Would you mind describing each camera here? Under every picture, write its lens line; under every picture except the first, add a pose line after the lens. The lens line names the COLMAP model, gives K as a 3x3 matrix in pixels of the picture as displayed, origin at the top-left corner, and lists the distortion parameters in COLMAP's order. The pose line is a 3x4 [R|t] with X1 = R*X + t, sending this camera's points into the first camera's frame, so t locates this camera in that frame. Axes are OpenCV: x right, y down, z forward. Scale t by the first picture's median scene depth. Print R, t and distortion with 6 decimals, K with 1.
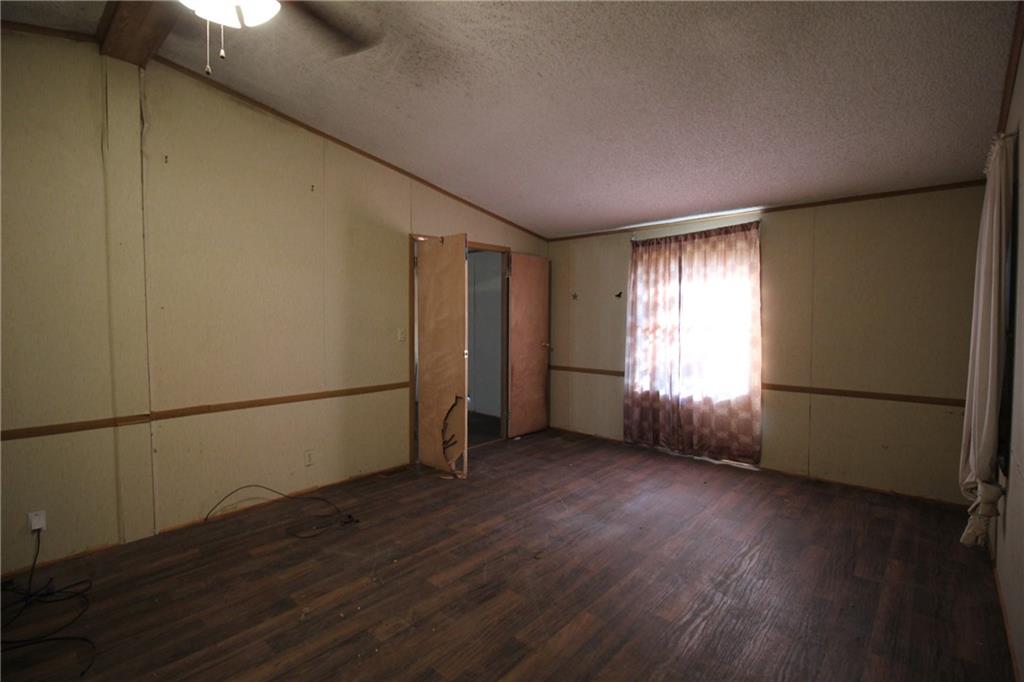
lens RADIAL K [[473.8, 0, 511.8], [0, 473.8, 332.6], [0, 0, 1]] dist [0.000834, -0.013545]
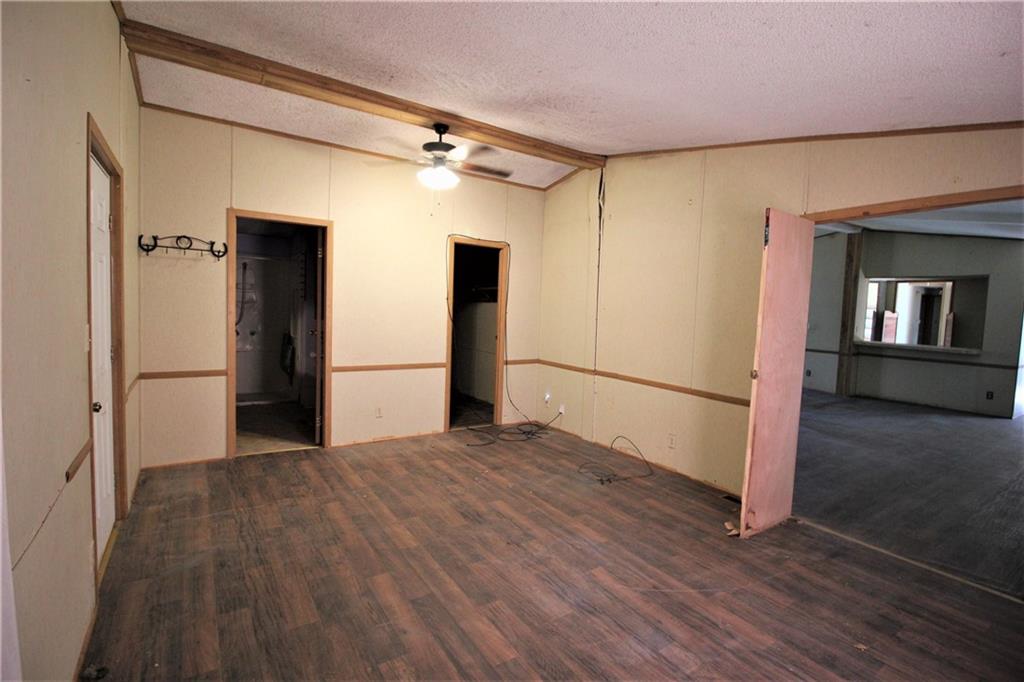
lens RADIAL K [[473.8, 0, 511.8], [0, 473.8, 332.6], [0, 0, 1]] dist [0.000834, -0.013545]
pose [[-0.246930, 0.046593, -0.967912, 0.956715], [-0.070593, 0.995325, 0.065922, -0.055910], [0.966459, 0.084605, -0.242487, 1.108983]]
